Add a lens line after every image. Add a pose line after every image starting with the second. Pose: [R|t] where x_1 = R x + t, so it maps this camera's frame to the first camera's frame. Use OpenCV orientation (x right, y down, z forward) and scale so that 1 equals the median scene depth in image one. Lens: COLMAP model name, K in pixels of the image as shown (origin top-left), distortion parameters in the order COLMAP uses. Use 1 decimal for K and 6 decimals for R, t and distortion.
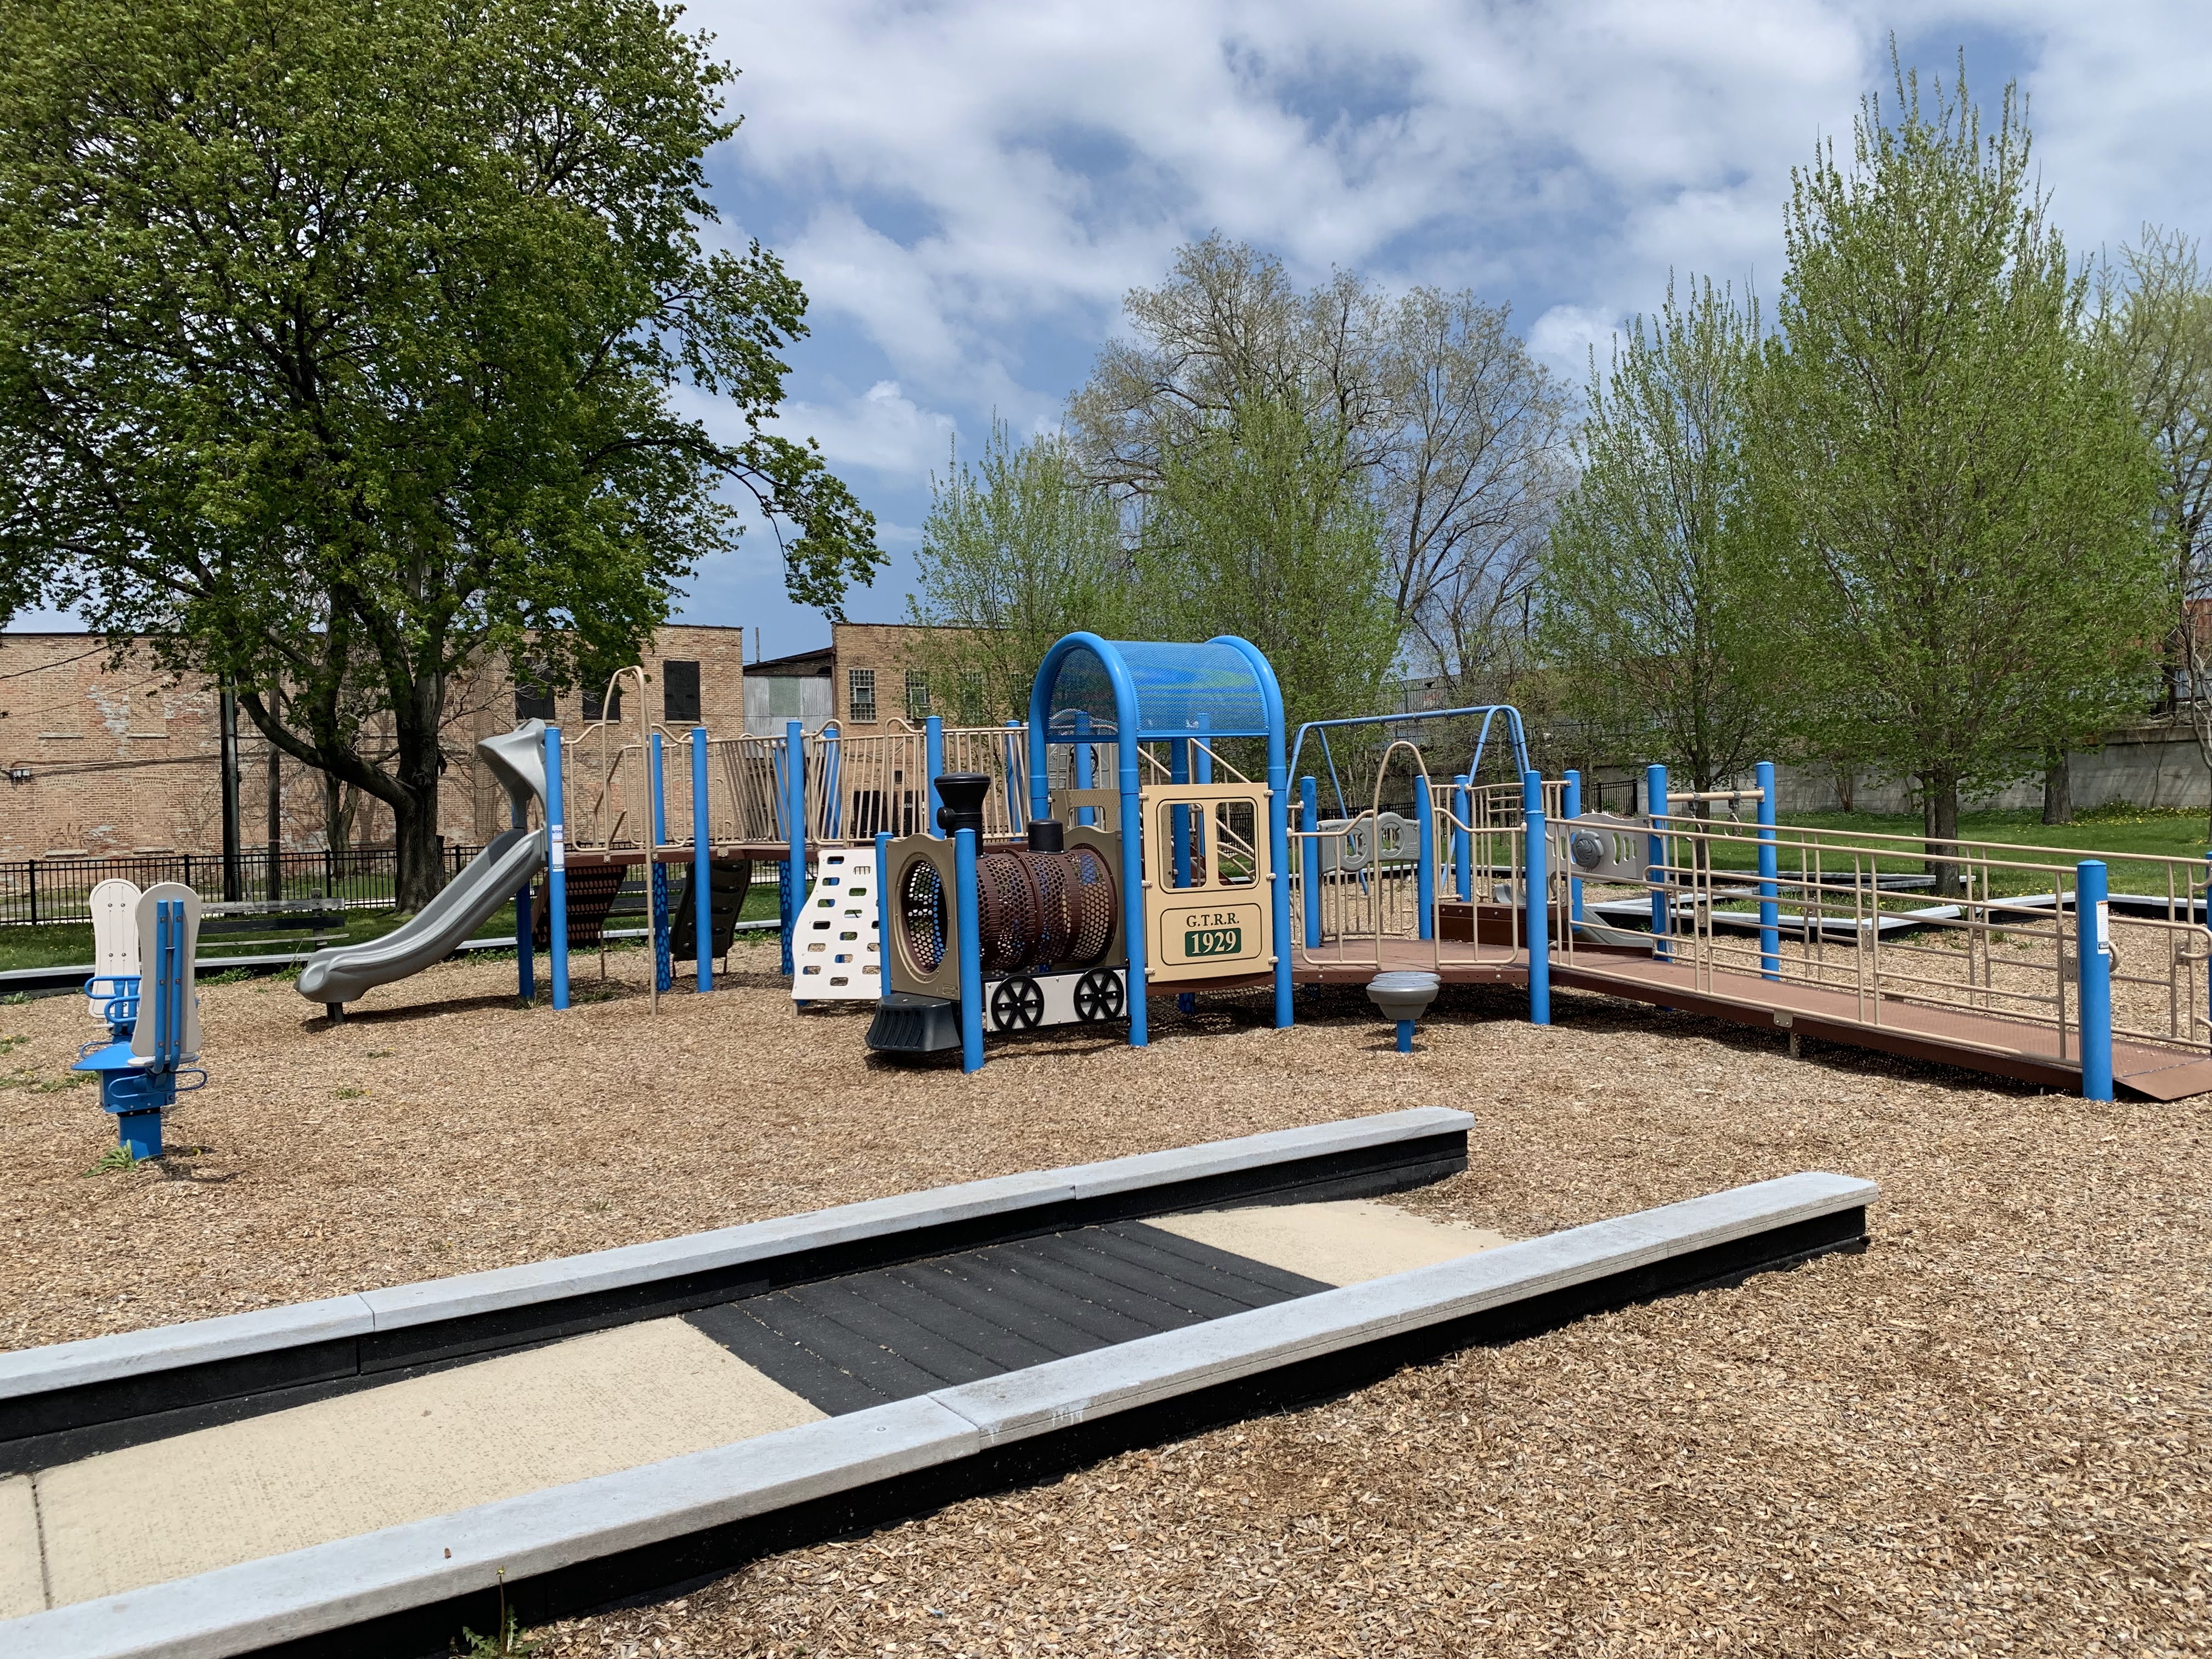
lens RADIAL K [[1684.5, 0, 1126.4], [0, 1684.5, 825.5], [0, 0, 1]] dist [0.051495, -0.034836]
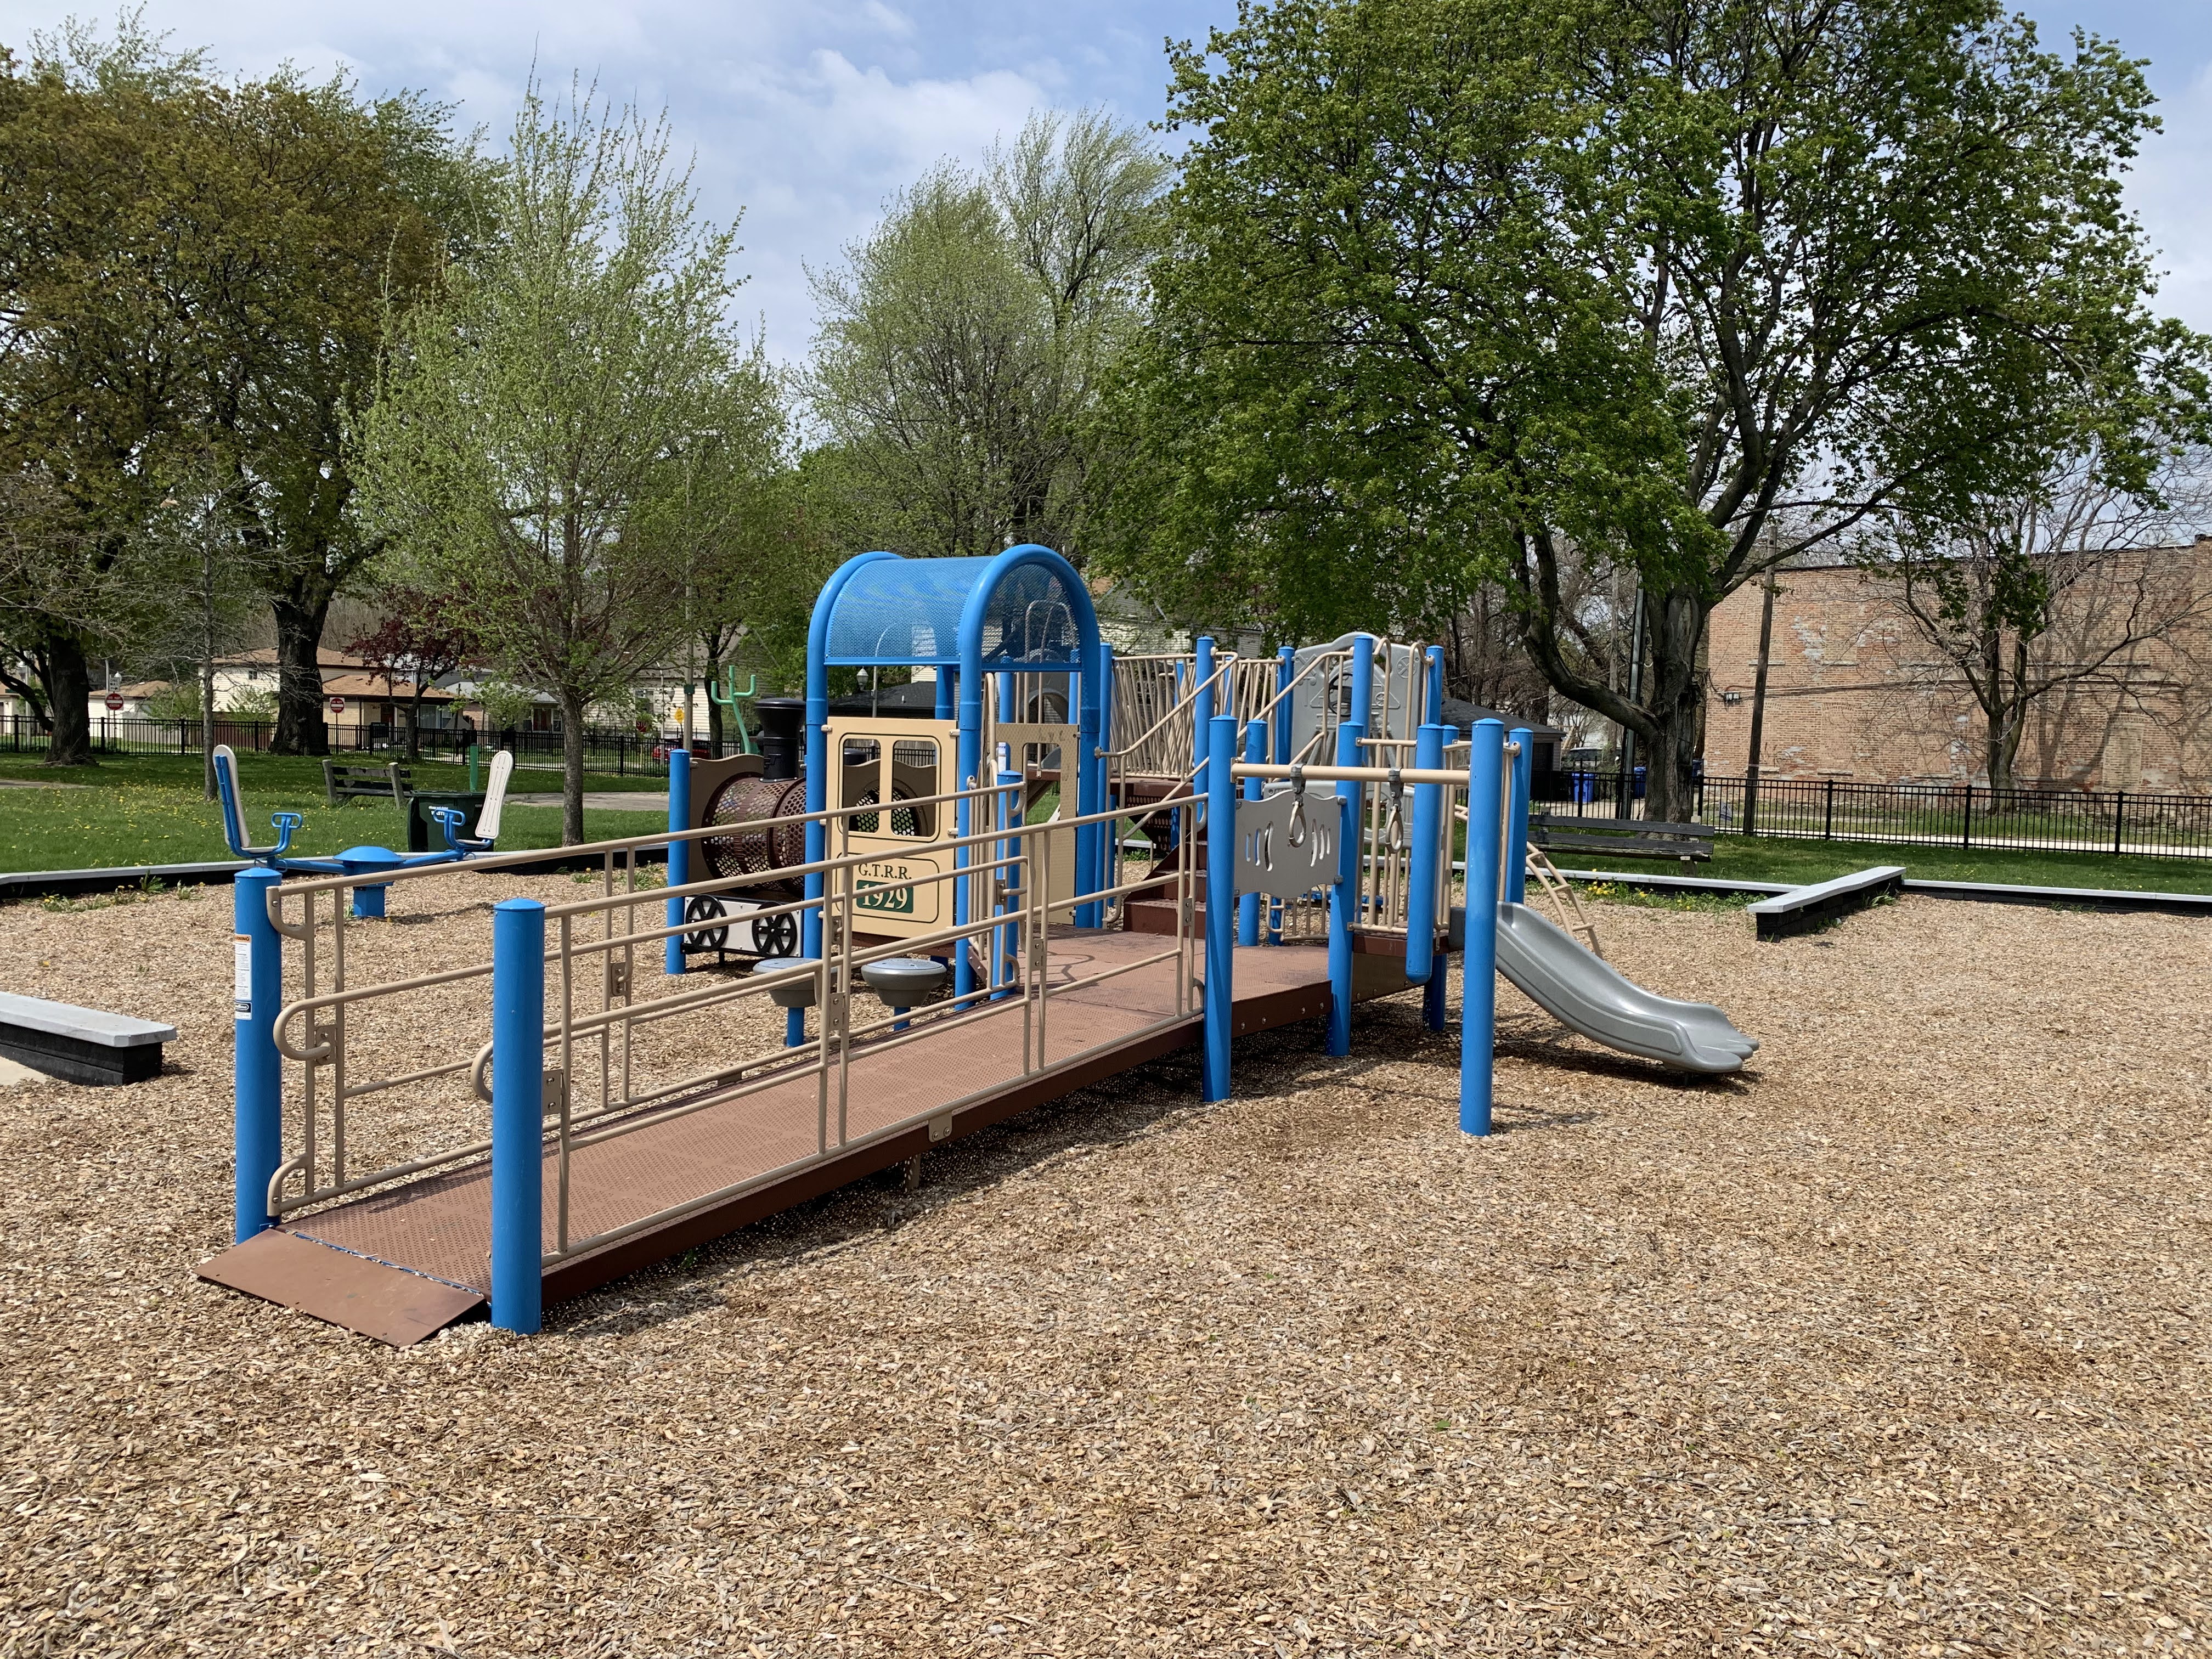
lens RADIAL K [[1684.5, 0, 1124.8], [0, 1684.5, 836.6], [0, 0, 1]] dist [0.051495, -0.034836]
pose [[0.413501, 0.099469, -0.905054, 0.877562], [-0.055329, 0.994923, 0.084067, -0.042902], [0.908821, 0.015314, 0.416905, 0.717994]]
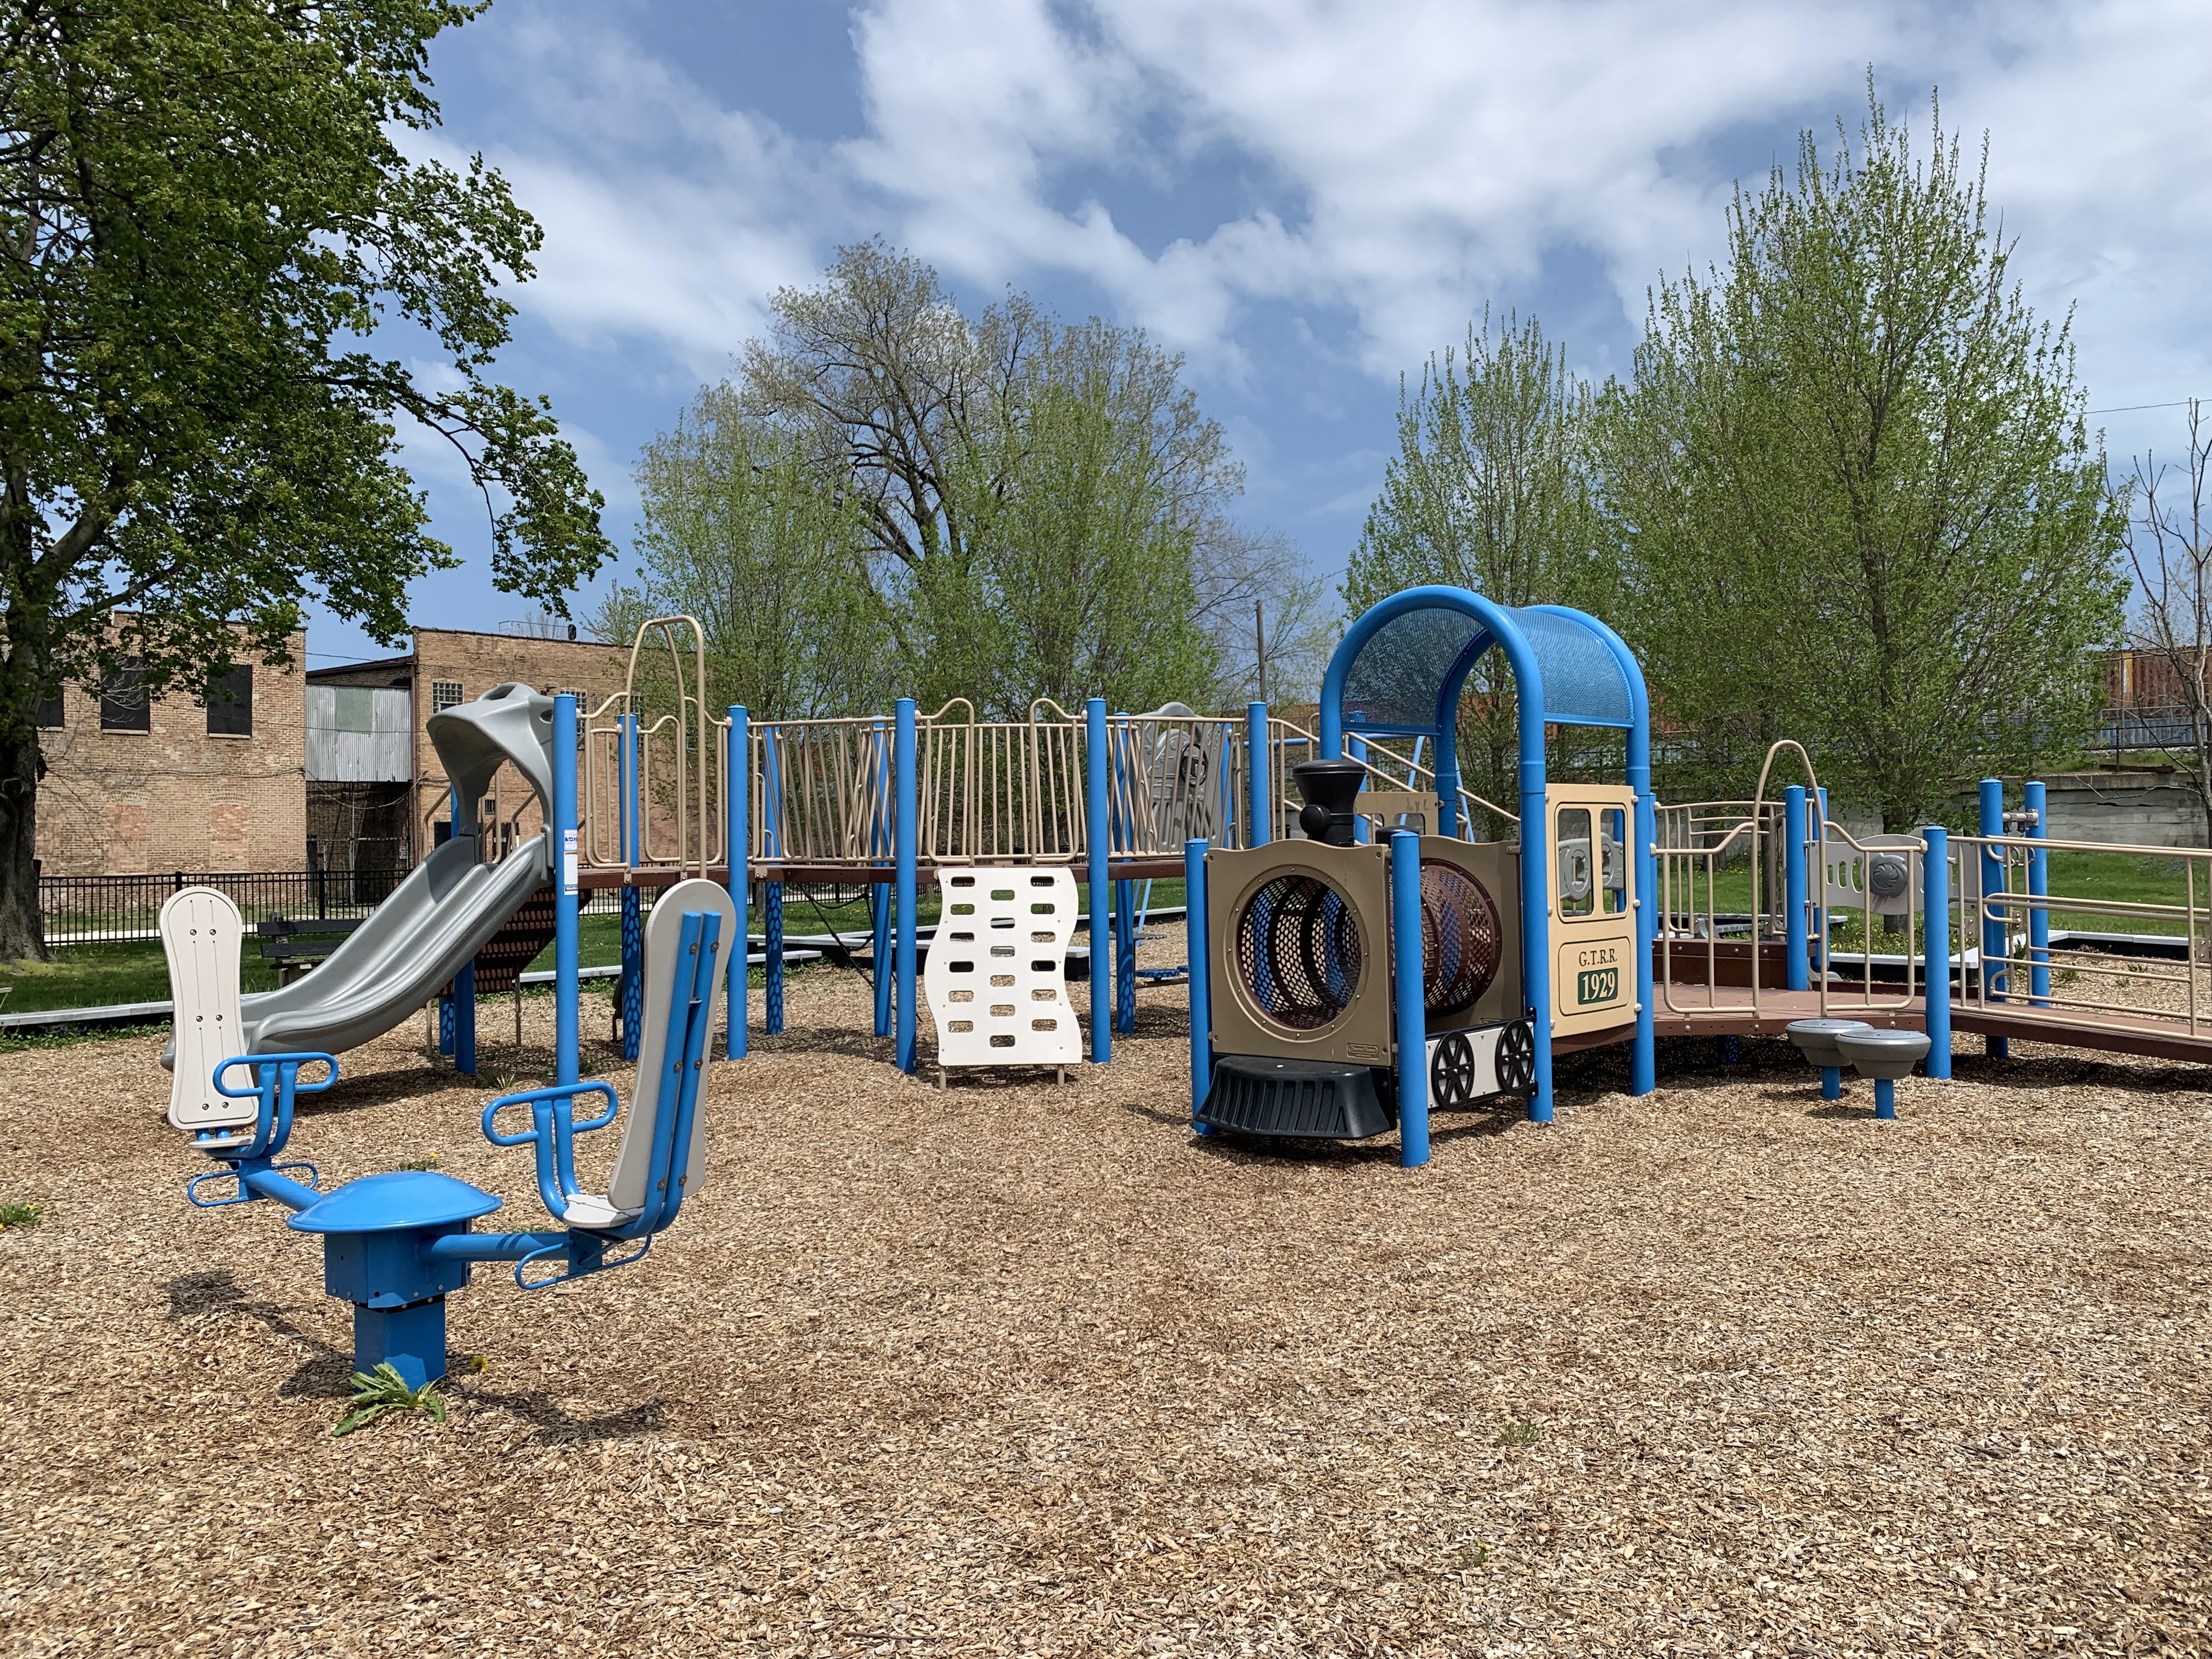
lens RADIAL K [[1684.5, 0, 1097.4], [0, 1684.5, 831.8], [0, 0, 1]] dist [0.051495, -0.034836]
pose [[0.961973, 0.018471, 0.272518, -0.377725], [-0.012019, 0.999607, -0.025326, 0.019487], [-0.272879, 0.021088, 0.961817, 0.290616]]
